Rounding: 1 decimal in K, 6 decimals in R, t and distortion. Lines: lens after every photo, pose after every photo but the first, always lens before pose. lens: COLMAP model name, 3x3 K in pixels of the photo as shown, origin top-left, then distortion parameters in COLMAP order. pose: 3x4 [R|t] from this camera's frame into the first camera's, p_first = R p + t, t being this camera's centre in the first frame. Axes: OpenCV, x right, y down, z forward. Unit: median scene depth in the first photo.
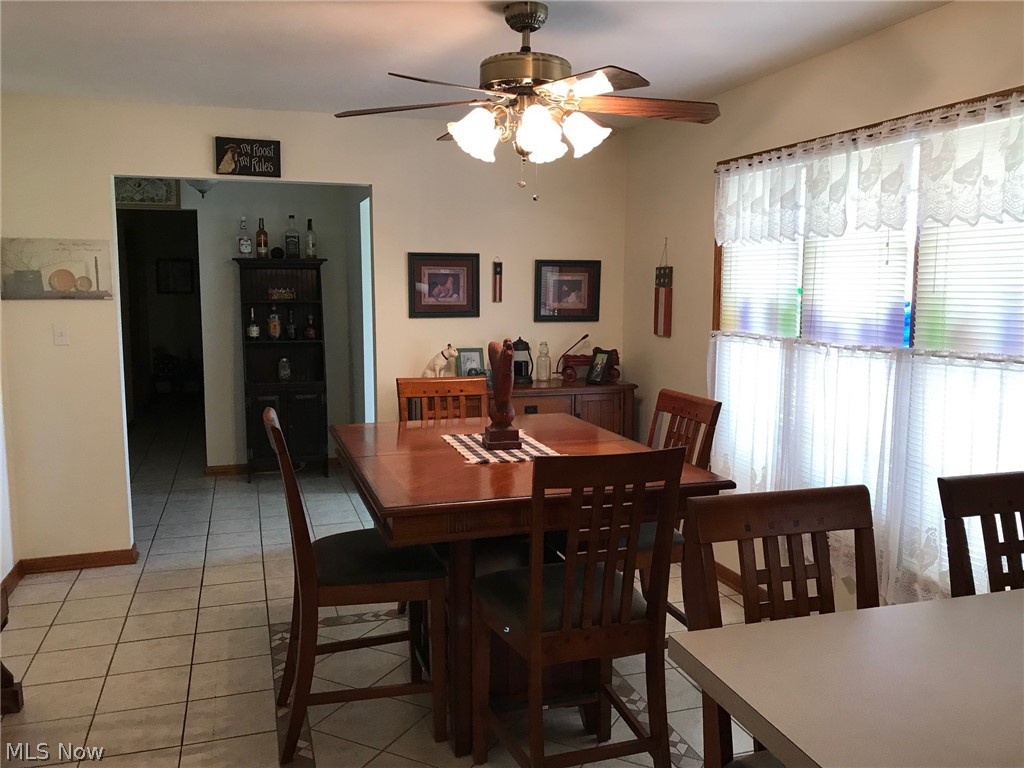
lens RADIAL K [[828.5, 0, 502.4], [0, 828.5, 379.2], [0, 0, 1]] dist [0.071754, -0.107103]
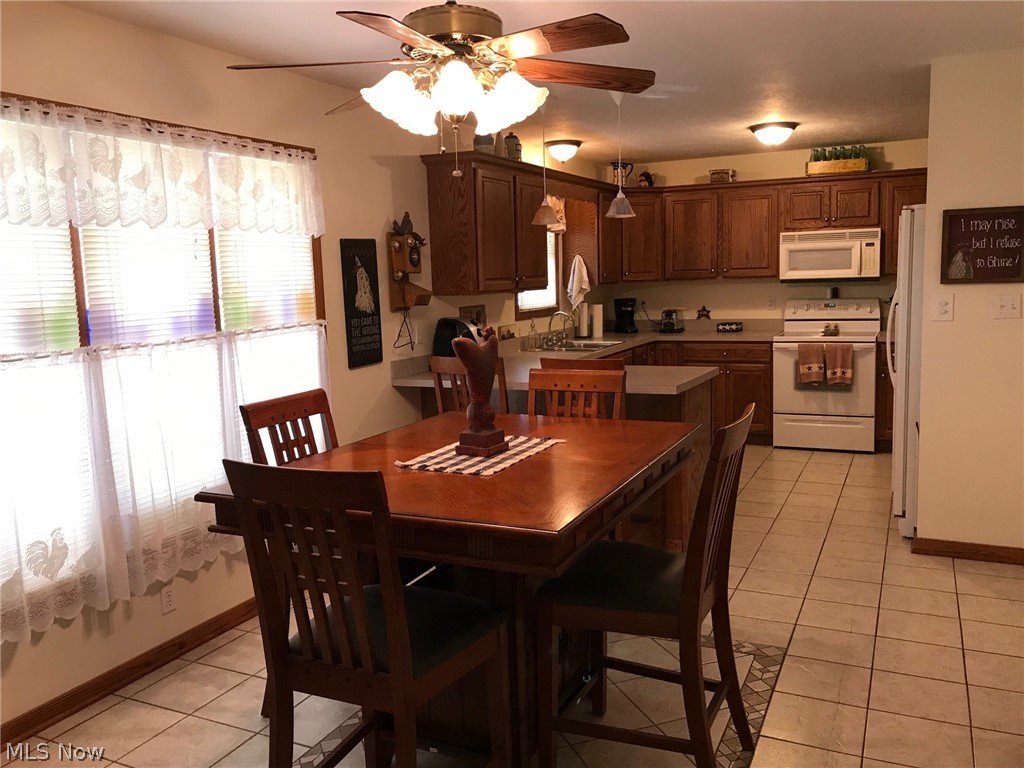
lens RADIAL K [[837.6, 0, 512.0], [0, 837.6, 384.0], [0, 0, 1]] dist [0.066324, -0.199791]
pose [[-0.736466, -0.062676, 0.673565, -0.381566], [0.111805, 0.970728, 0.212573, -0.106355], [-0.667171, 0.231861, -0.707901, 0.985387]]
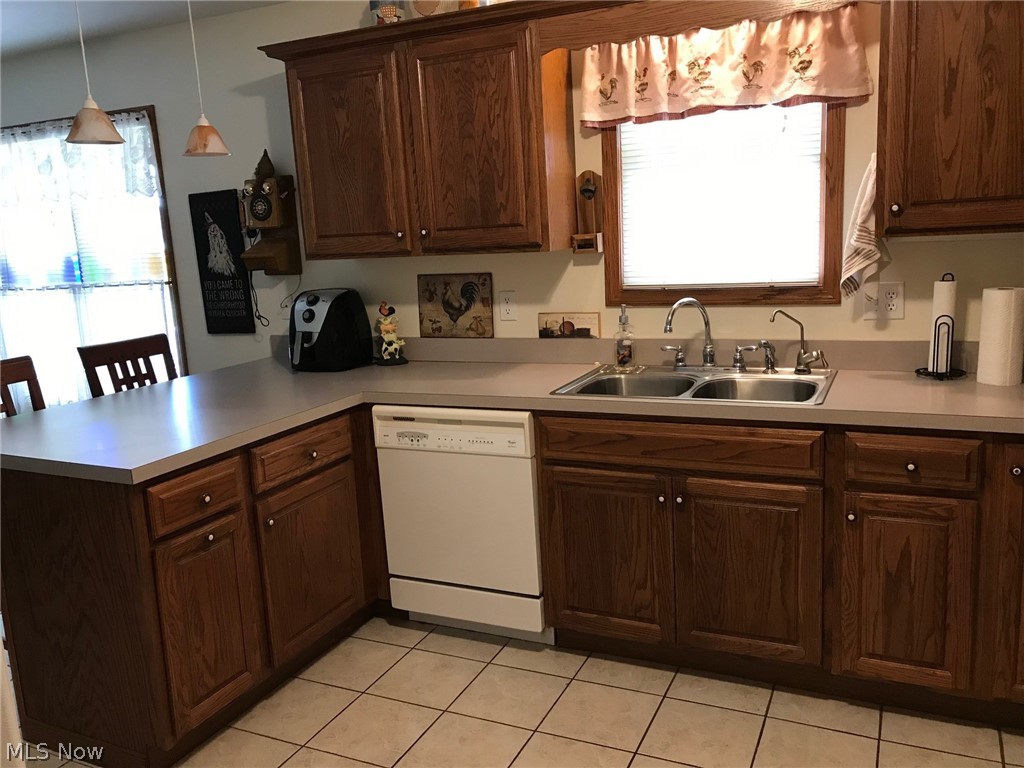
lens RADIAL K [[828.5, 0, 502.4], [0, 828.5, 379.2], [0, 0, 1]] dist [0.071754, -0.107103]
pose [[0.672046, -0.162193, 0.722529, -0.061543], [0.133916, 0.986250, 0.096833, 0.054130], [-0.728300, 0.031682, 0.684526, -0.335542]]
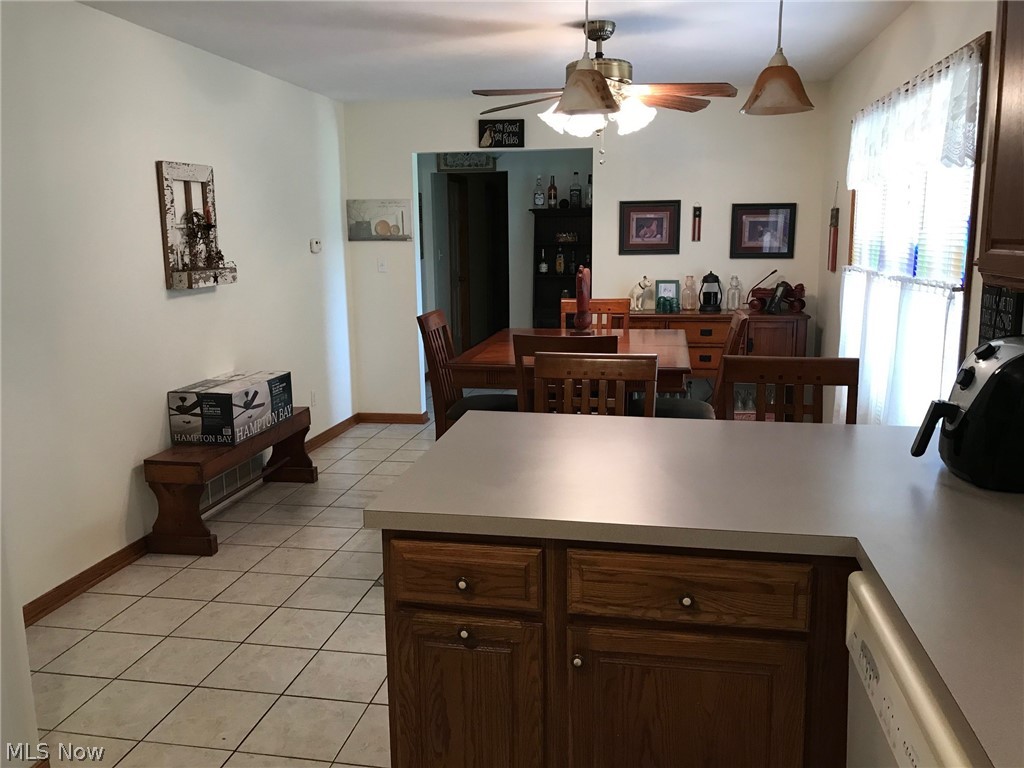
lens RADIAL K [[837.6, 0, 512.0], [0, 837.6, 384.0], [0, 0, 1]] dist [0.066324, -0.199791]
pose [[0.882577, 0.073901, -0.464324, 0.341754], [-0.043282, 0.996147, 0.076275, 0.029848], [0.468172, -0.047221, 0.882375, -0.190516]]
